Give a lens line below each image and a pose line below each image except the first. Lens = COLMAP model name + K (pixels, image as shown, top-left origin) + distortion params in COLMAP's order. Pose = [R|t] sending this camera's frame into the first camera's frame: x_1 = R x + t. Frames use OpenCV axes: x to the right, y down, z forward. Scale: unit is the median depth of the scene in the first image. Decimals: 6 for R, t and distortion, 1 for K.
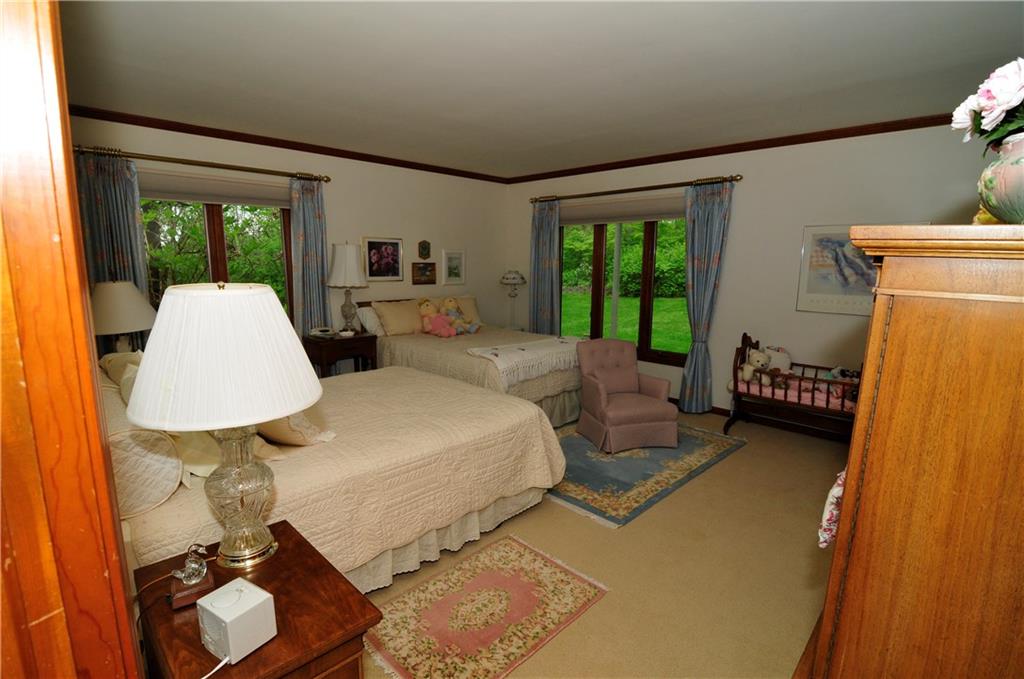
lens RADIAL K [[489.3, 0, 511.0], [0, 489.3, 343.7], [0, 0, 1]] dist [-0.020763, -0.002670]
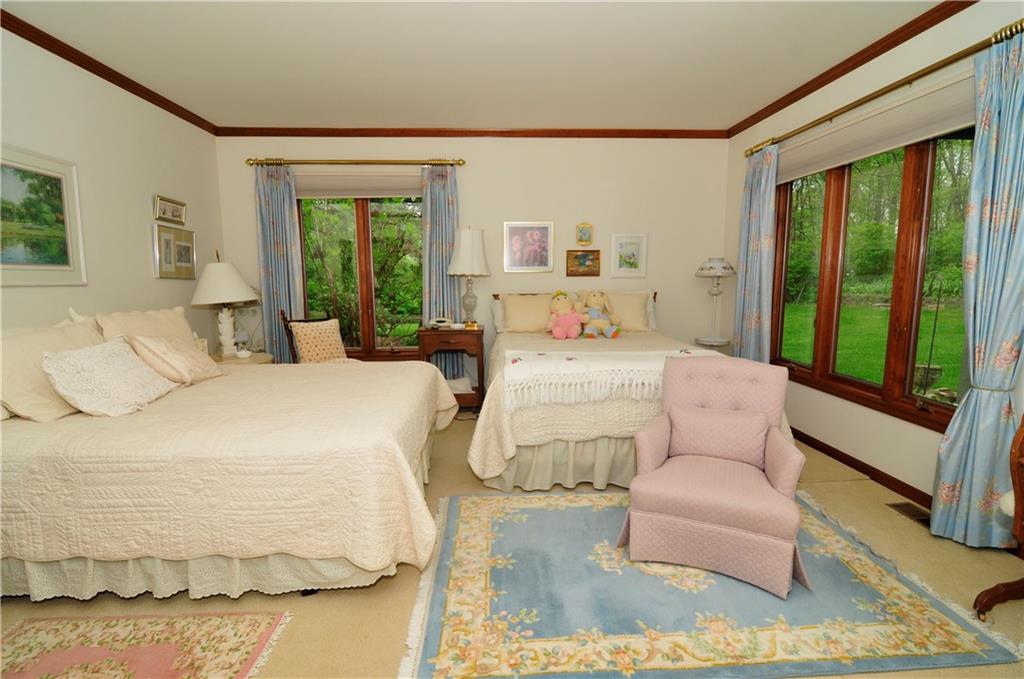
lens RADIAL K [[489.3, 0, 511.4], [0, 489.3, 339.7], [0, 0, 1]] dist [-0.020763, -0.002670]
pose [[0.738053, 0.073982, -0.670675, 0.354098], [-0.095712, 0.995399, 0.004475, -0.008647], [0.667920, 0.060888, 0.741738, 0.378105]]
